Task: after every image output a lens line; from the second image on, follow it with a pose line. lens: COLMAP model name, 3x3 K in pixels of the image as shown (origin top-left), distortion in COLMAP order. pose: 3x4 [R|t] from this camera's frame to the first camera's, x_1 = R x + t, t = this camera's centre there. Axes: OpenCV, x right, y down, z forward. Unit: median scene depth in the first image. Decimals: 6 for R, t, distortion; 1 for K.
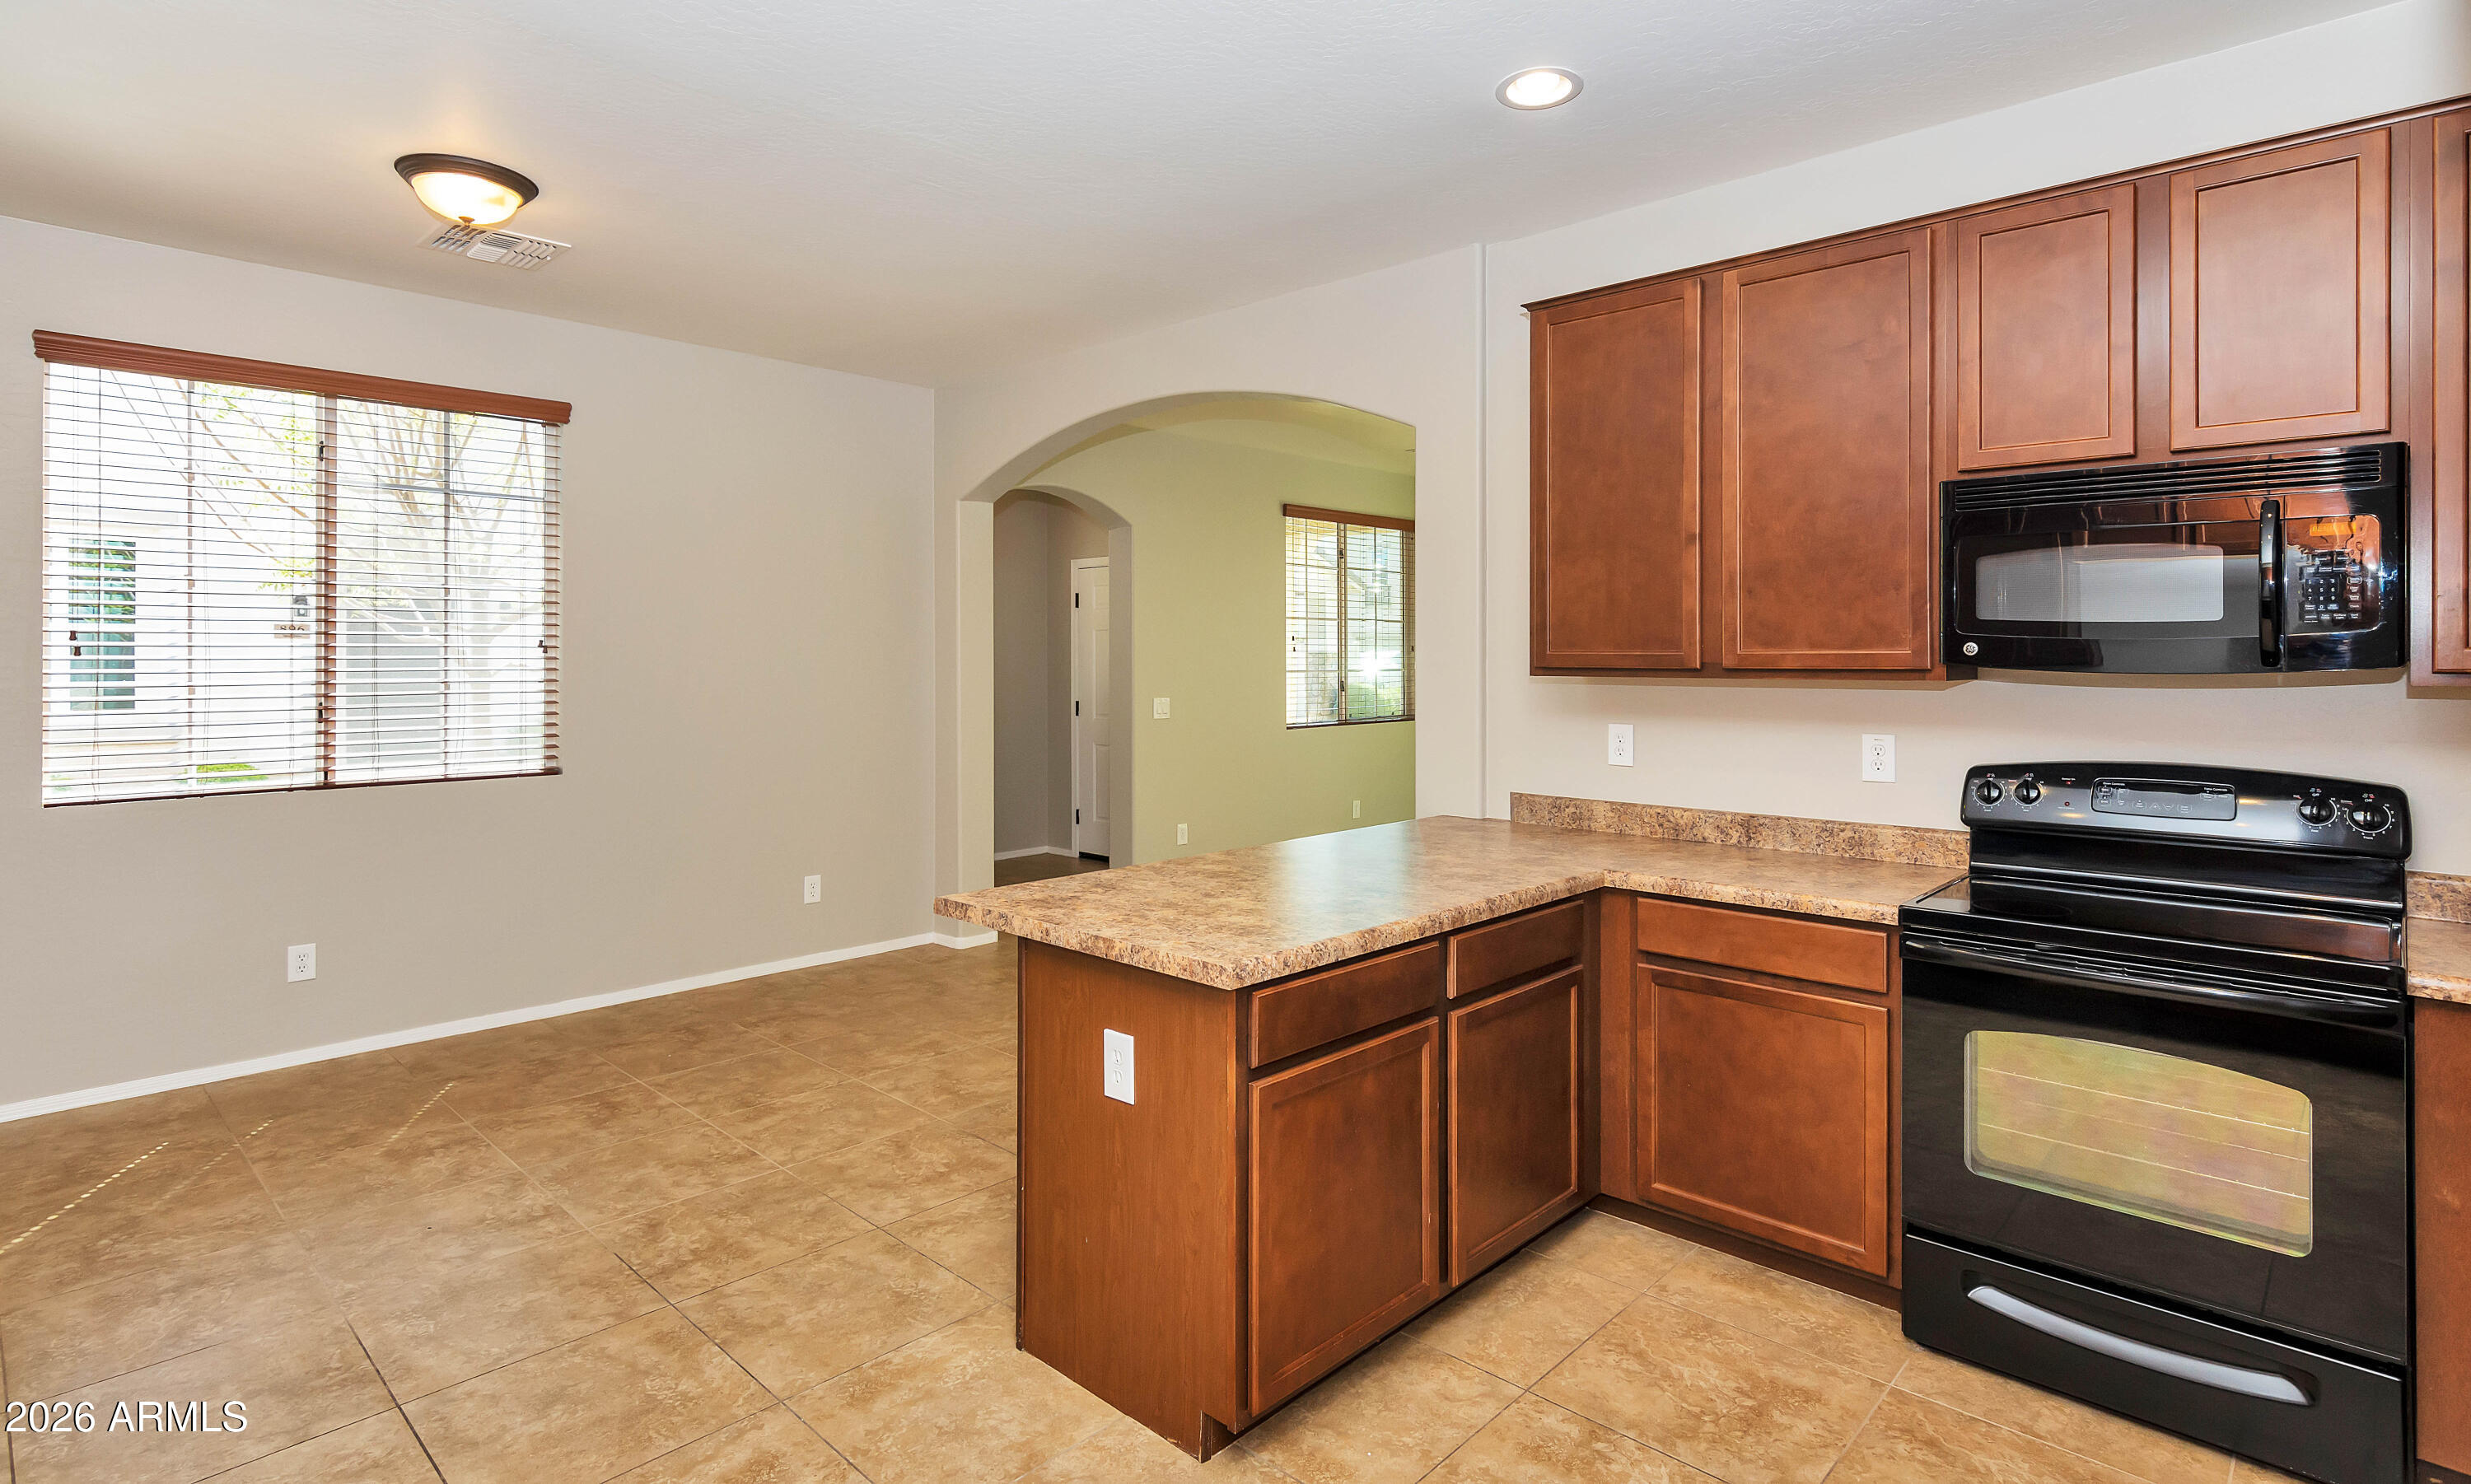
lens RADIAL K [[1235.3, 0, 1235.6], [0, 1235.3, 665.7], [0, 0, 1]] dist [0.002140, 0.000952]
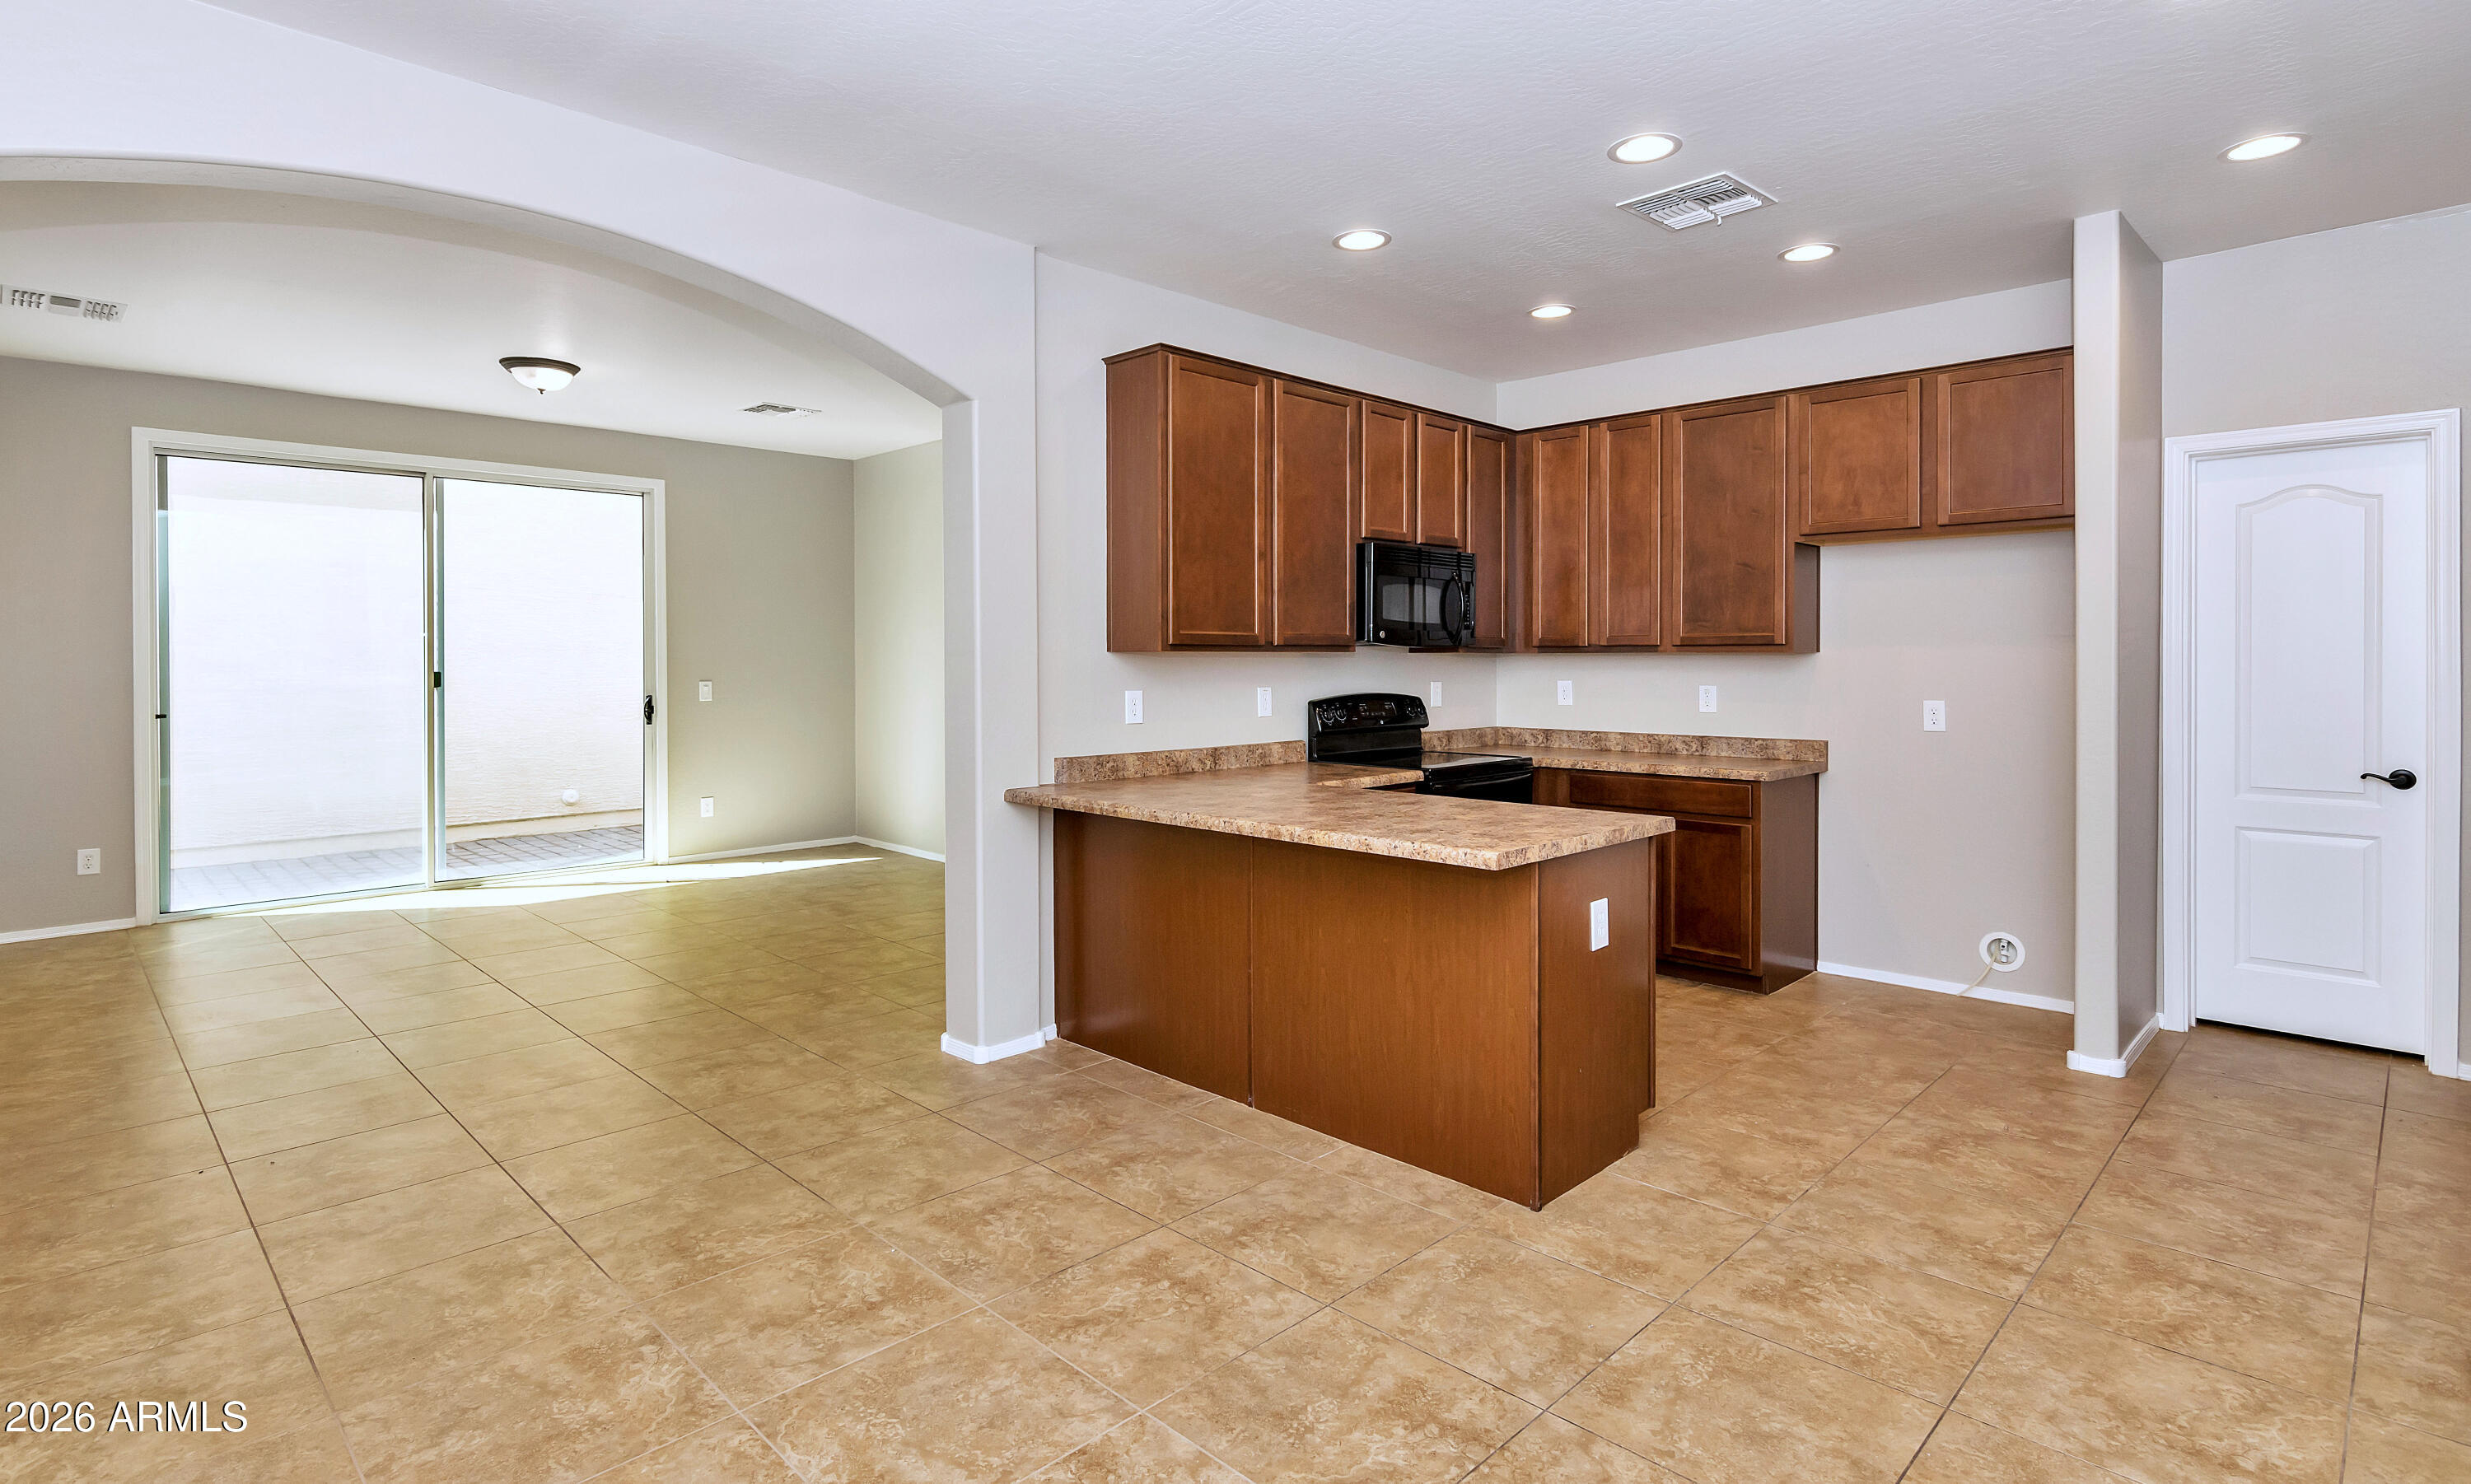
lens RADIAL K [[1213.7, 0, 1235.3], [0, 1213.7, 662.6], [0, 0, 1]] dist [-0.001799, -0.000743]
pose [[0.021022, -0.002498, 0.999776, -1.062078], [0.008928, 0.999957, 0.002311, 0.019295], [-0.999739, 0.008877, 0.021043, 1.001412]]
